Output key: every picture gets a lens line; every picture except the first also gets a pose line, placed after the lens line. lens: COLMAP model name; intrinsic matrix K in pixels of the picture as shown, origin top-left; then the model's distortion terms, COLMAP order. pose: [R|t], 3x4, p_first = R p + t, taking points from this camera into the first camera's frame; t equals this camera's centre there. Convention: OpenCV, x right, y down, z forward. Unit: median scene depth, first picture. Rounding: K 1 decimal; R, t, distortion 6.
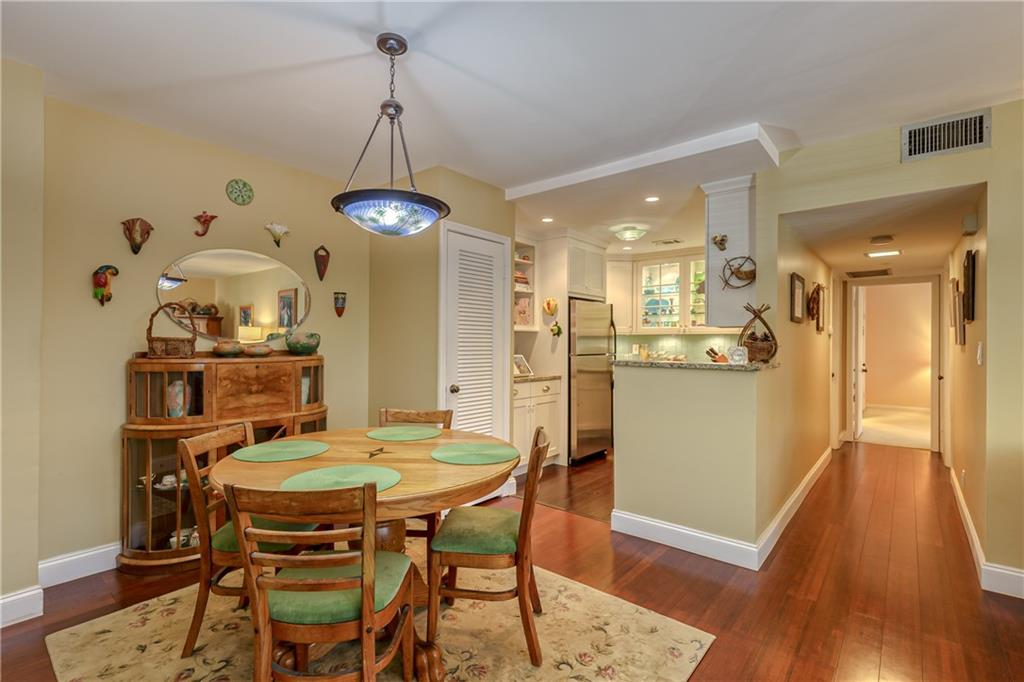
lens RADIAL K [[473.0, 0, 512.0], [0, 473.0, 341.0], [0, 0, 1]] dist [0.001577, 0.000384]
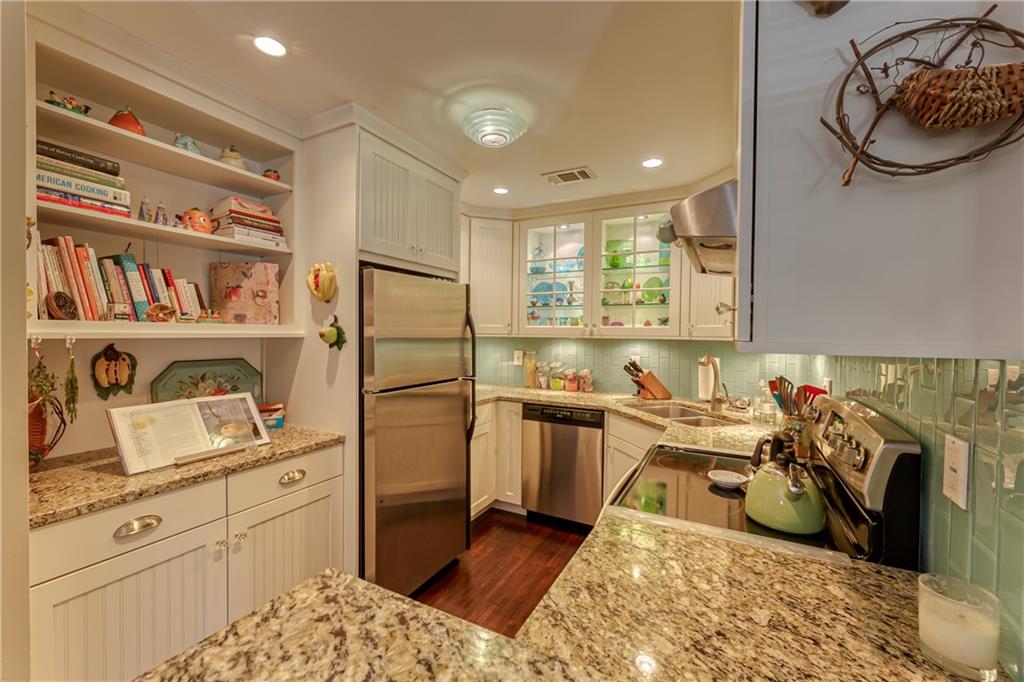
lens RADIAL K [[411.6, 0, 514.2], [0, 411.6, 341.0], [0, 0, 1]] dist [0.000391, 0.000126]
pose [[0.978076, 0.000015, 0.208248, 0.180419], [-0.005876, 0.999604, 0.027524, -0.029320], [-0.208165, -0.028144, 0.977689, 0.580763]]
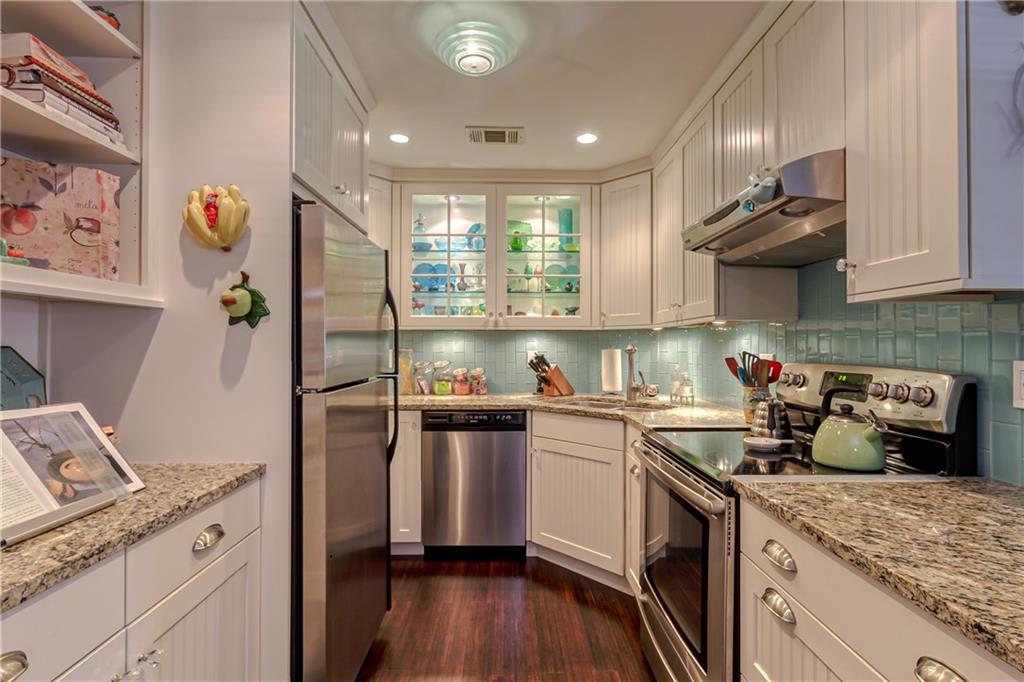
lens RADIAL K [[481.2, 0, 512.0], [0, 481.2, 341.0], [0, 0, 1]] dist [0.003439, 0.000468]
pose [[0.754502, 0.001990, 0.656295, 0.025802], [-0.000055, 0.999996, -0.002969, 0.000155], [-0.656298, 0.002204, 0.754499, 0.680593]]
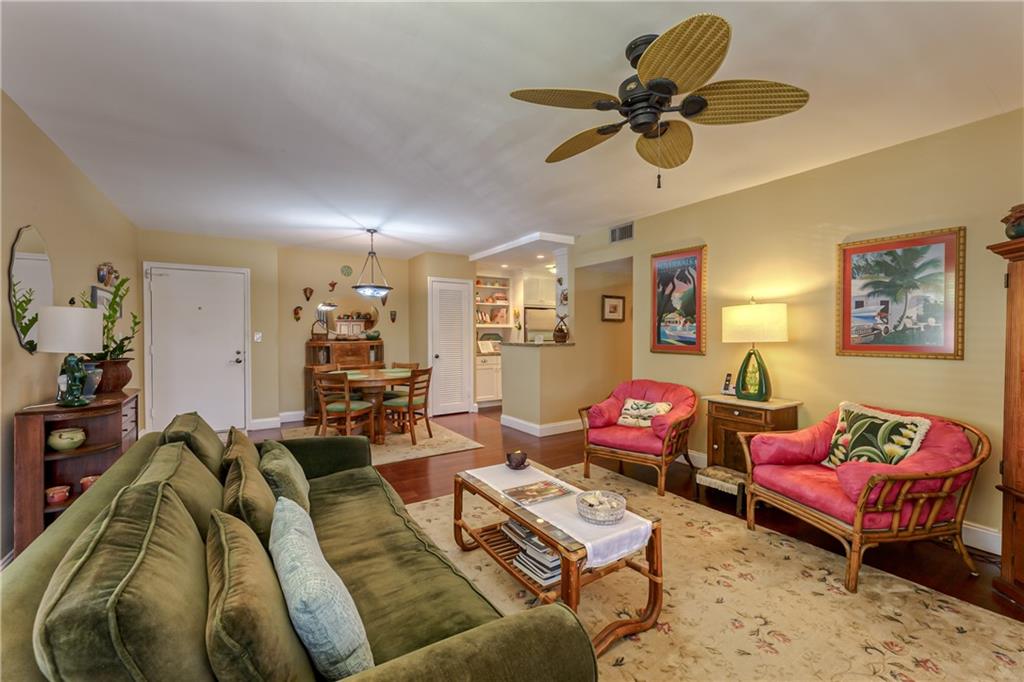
lens RADIAL K [[411.6, 0, 514.2], [0, 411.6, 341.0], [0, 0, 1]] dist [0.000391, 0.000126]
pose [[0.957519, -0.003457, -0.288348, 0.516400], [0.009239, 0.999783, 0.018696, 0.001654], [0.288221, -0.020566, 0.957343, -0.461608]]
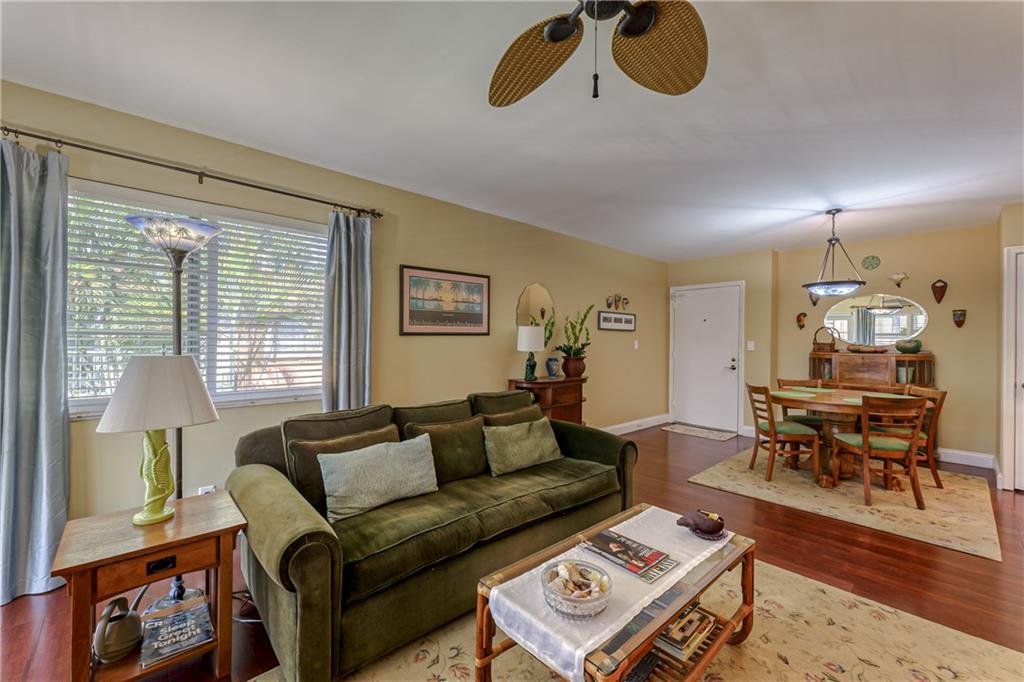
lens RADIAL K [[411.6, 0, 514.2], [0, 411.6, 341.0], [0, 0, 1]] dist [0.000391, 0.000126]
pose [[-0.125753, -0.007217, -0.992035, 0.744086], [-0.007436, 0.999952, -0.006332, 0.004208], [0.992034, 0.006581, -0.125801, -0.099259]]
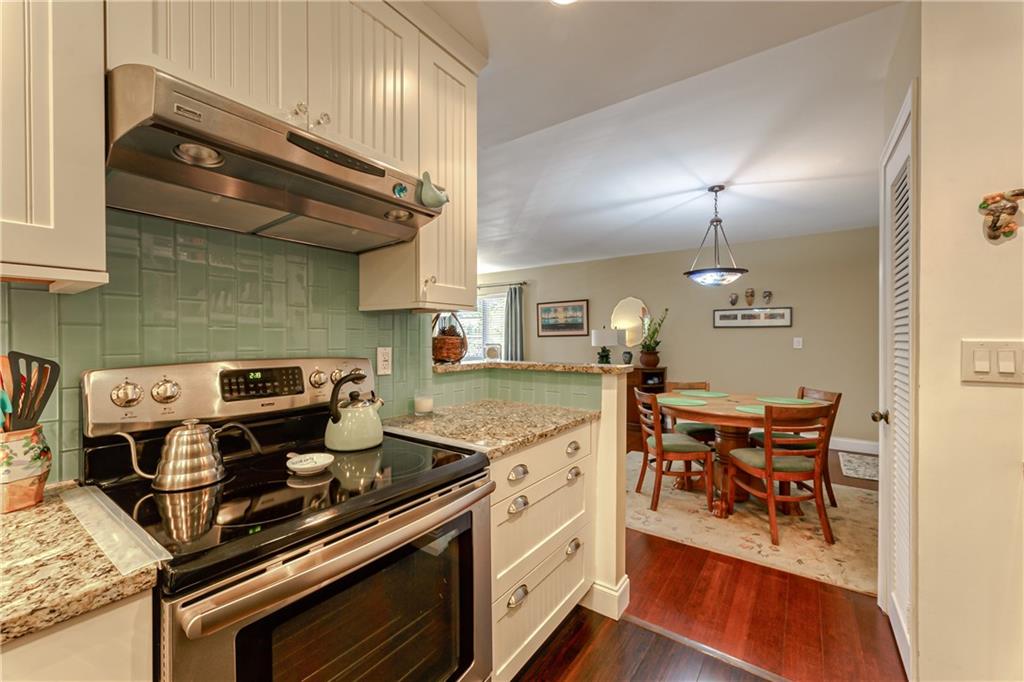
lens RADIAL K [[411.6, 0, 514.2], [0, 411.6, 341.0], [0, 0, 1]] dist [0.000391, 0.000126]
pose [[-0.996890, -0.006336, -0.078555, 0.282866], [-0.006603, 0.999973, 0.003140, 0.001885], [0.078533, 0.003649, -0.996905, 1.051146]]
